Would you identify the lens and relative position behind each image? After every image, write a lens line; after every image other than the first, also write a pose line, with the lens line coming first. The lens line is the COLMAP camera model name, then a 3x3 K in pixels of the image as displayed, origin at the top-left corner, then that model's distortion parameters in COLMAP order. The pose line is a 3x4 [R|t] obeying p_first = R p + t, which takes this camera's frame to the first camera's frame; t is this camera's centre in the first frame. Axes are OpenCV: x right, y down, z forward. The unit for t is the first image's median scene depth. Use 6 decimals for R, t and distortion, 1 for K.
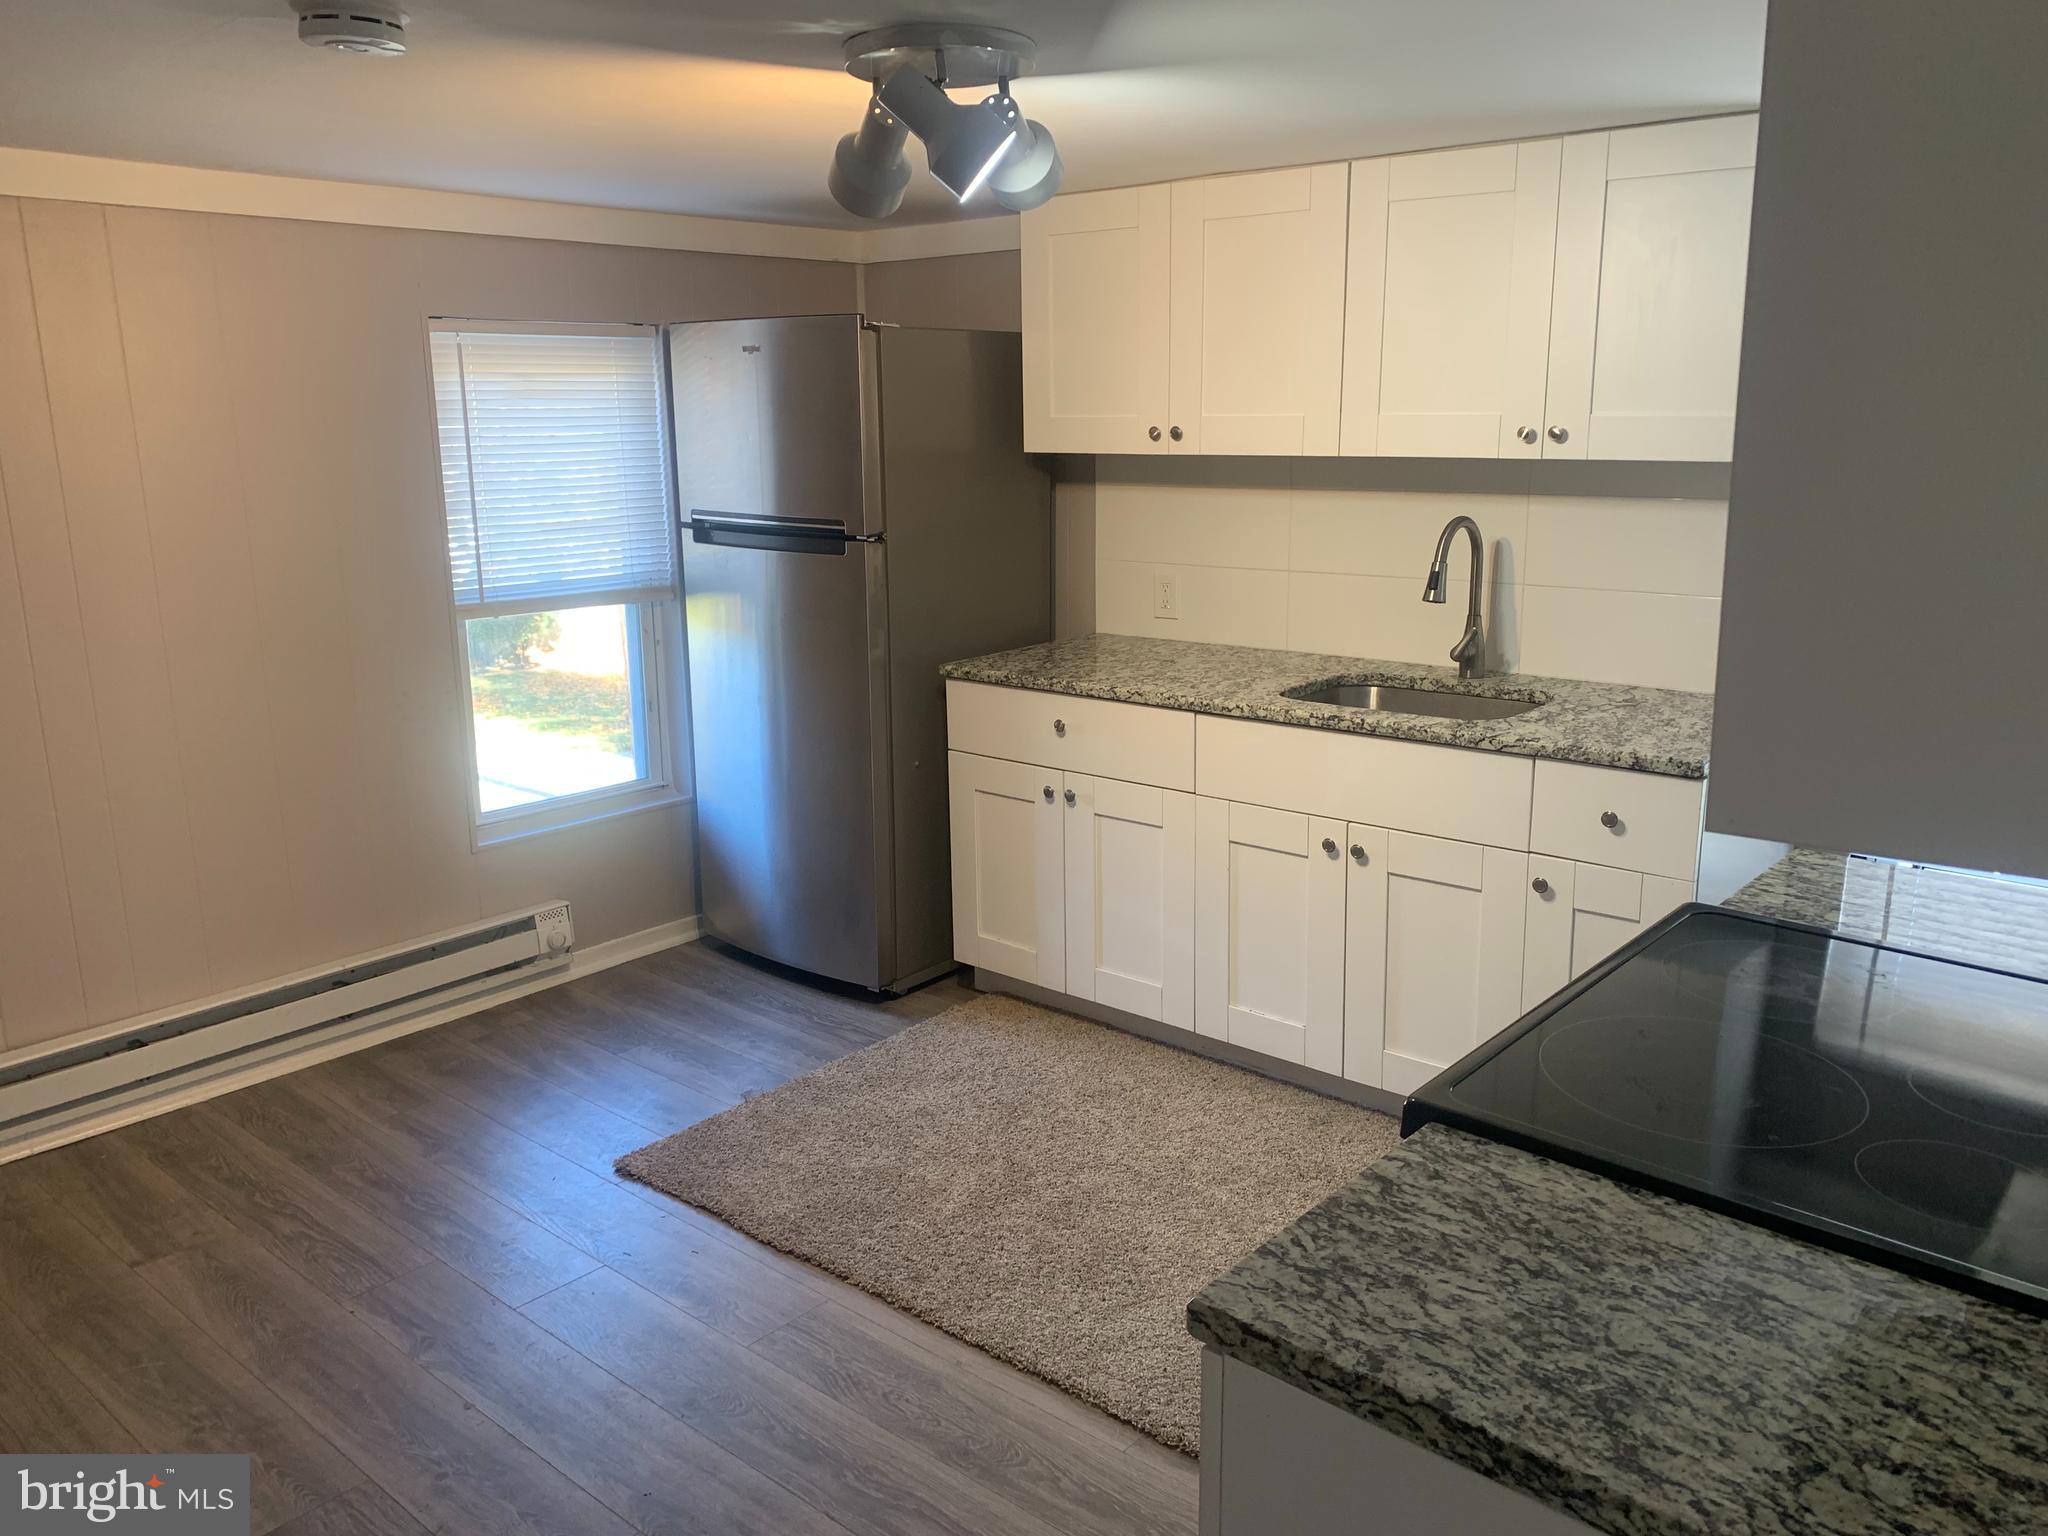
lens RADIAL K [[1580.7, 0, 1028.2], [0, 1580.7, 754.4], [0, 0, 1]] dist [0.086687, -0.102039]
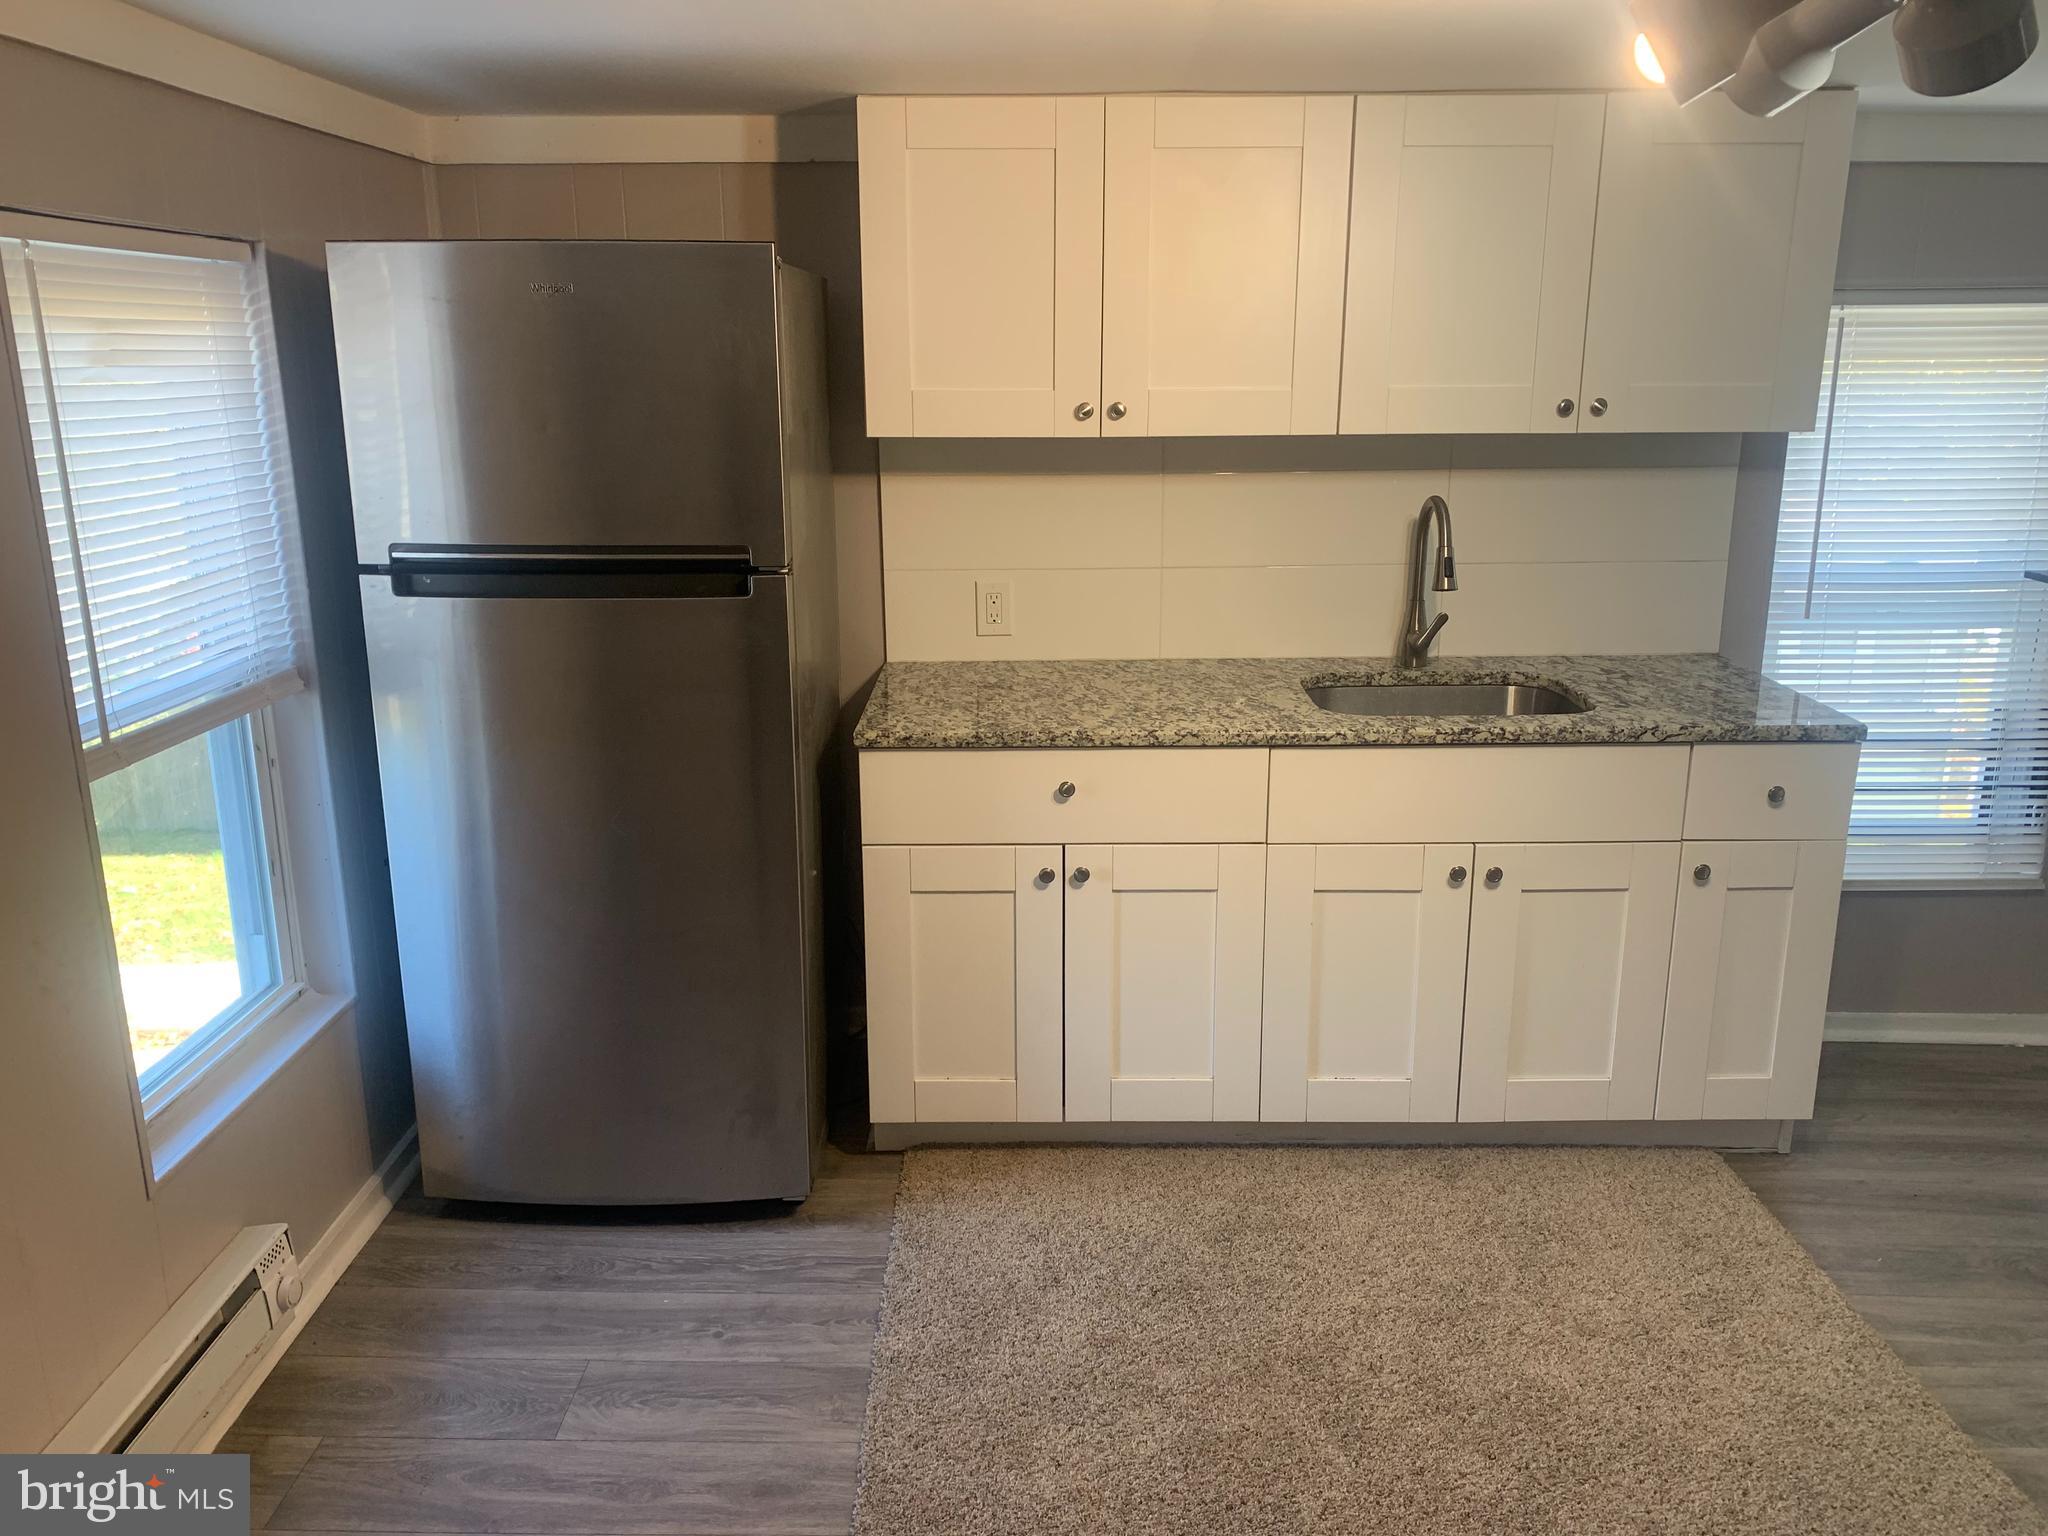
lens RADIAL K [[1589.3, 0, 1025.8], [0, 1589.3, 737.8], [0, 0, 1]] dist [0.084739, -0.103613]
pose [[0.760972, -0.147804, 0.631725, -0.503513], [0.137600, 0.988321, 0.065484, -0.100576], [-0.634025, 0.037094, 0.772422, 0.420453]]
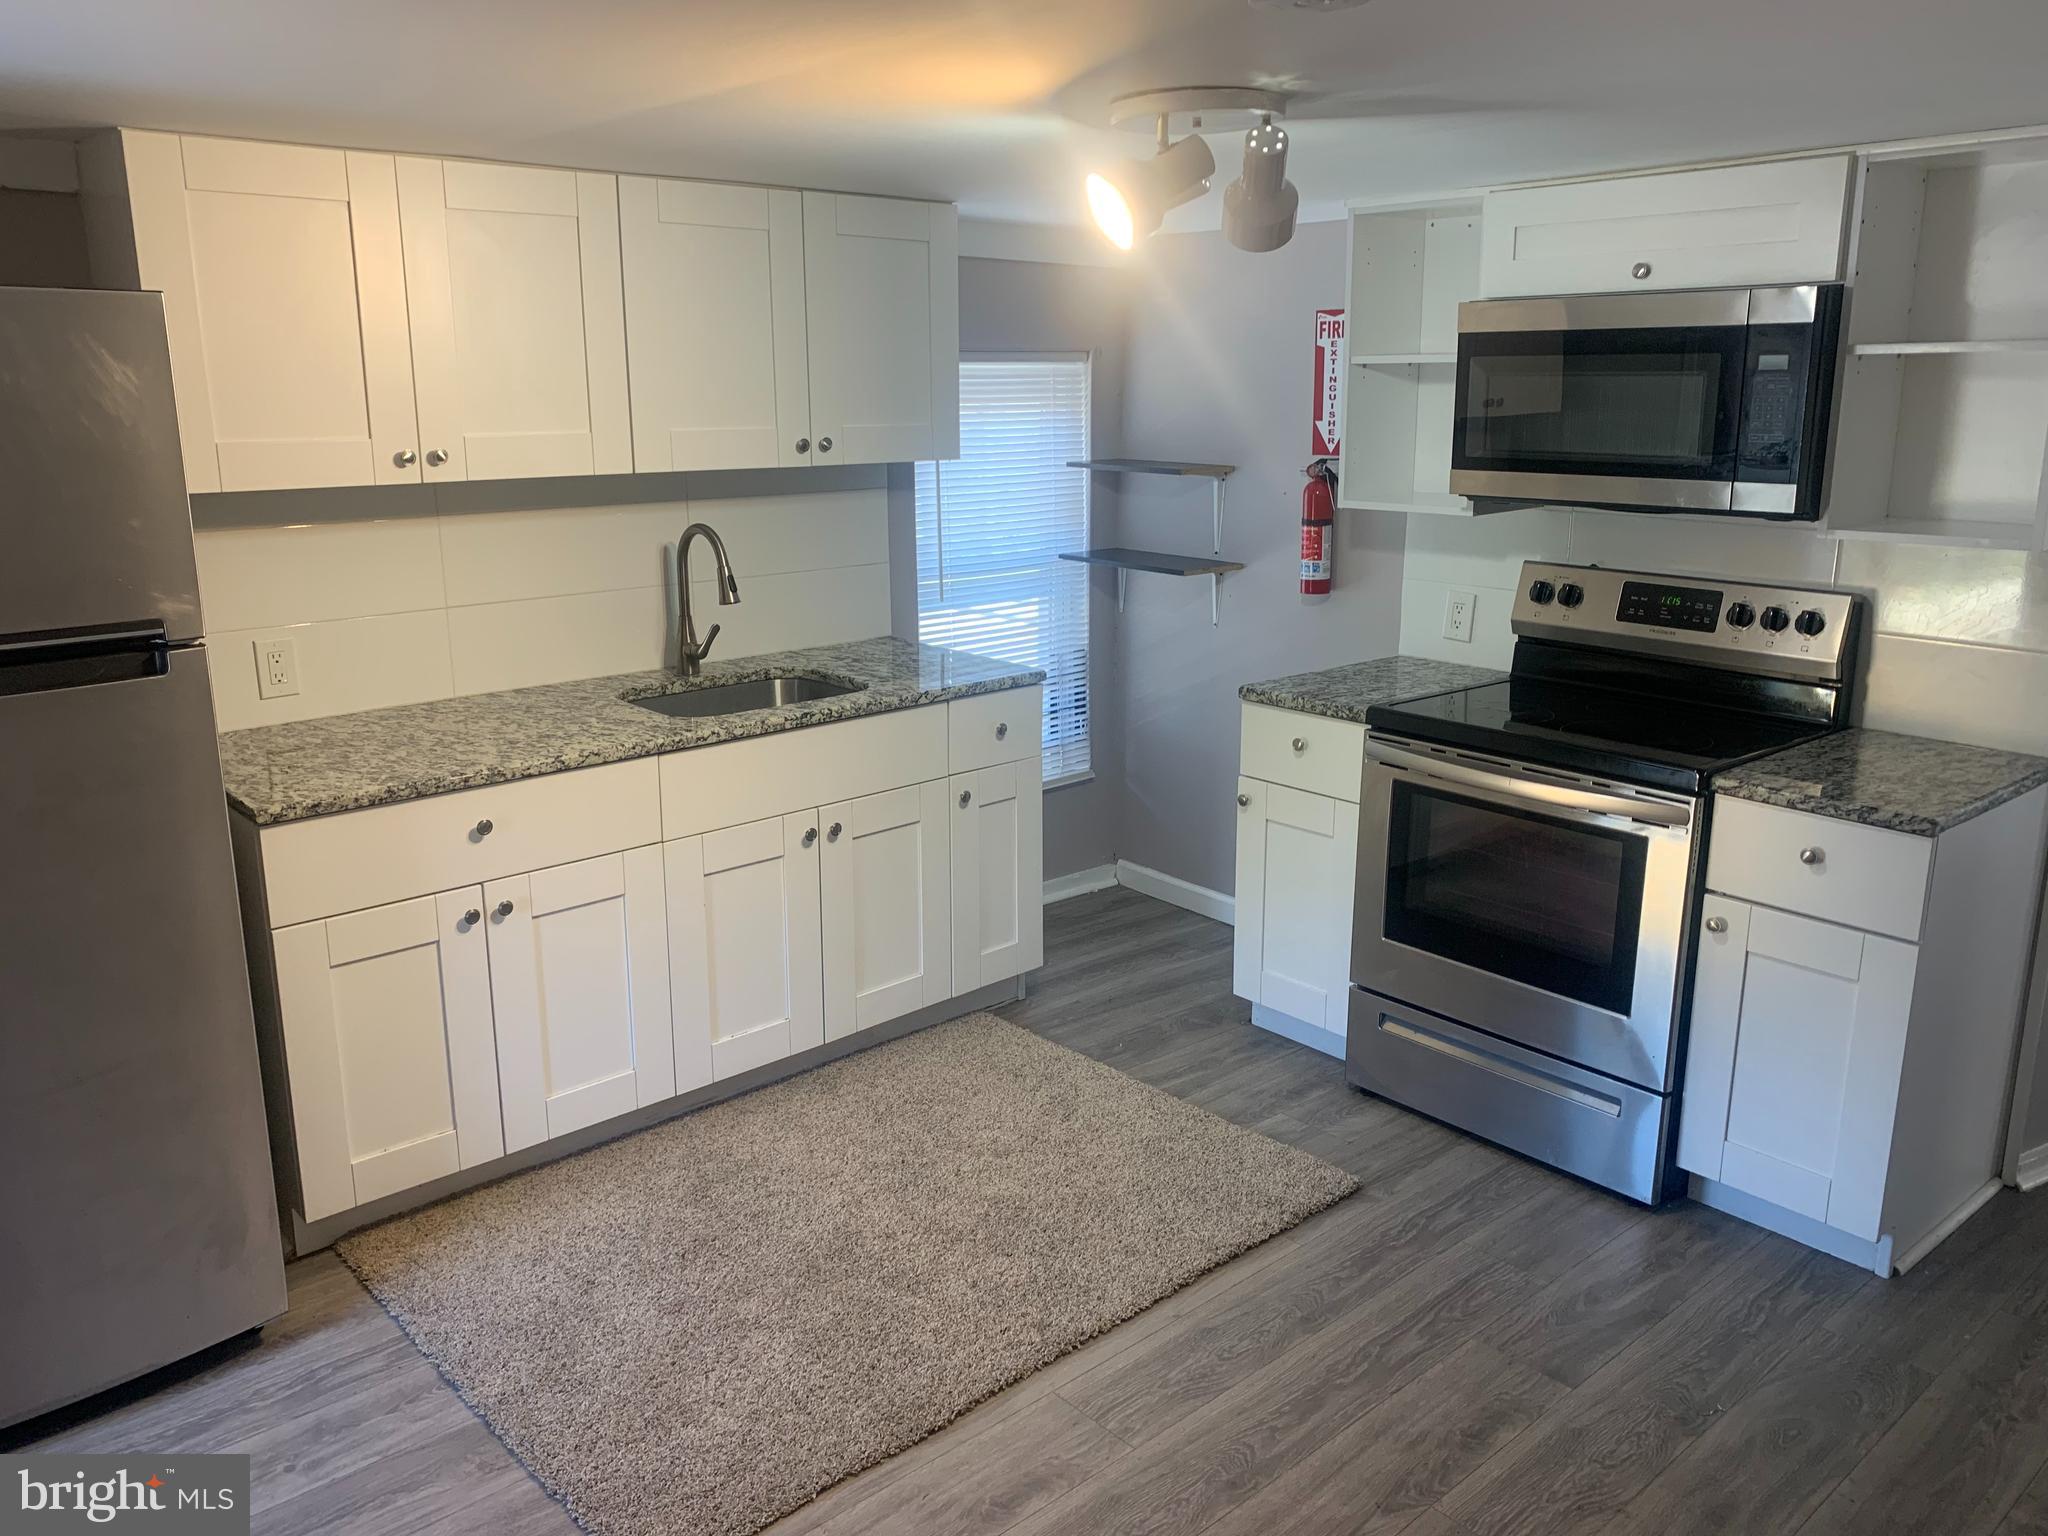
lens RADIAL K [[1569.2, 0, 1032.9], [0, 1569.2, 735.9], [0, 0, 1]] dist [0.077688, -0.095984]
pose [[0.128773, -0.213288, 0.968466, -0.729557], [0.220073, 0.958392, 0.181807, -0.150883], [-0.966946, 0.189721, 0.170354, 0.609259]]
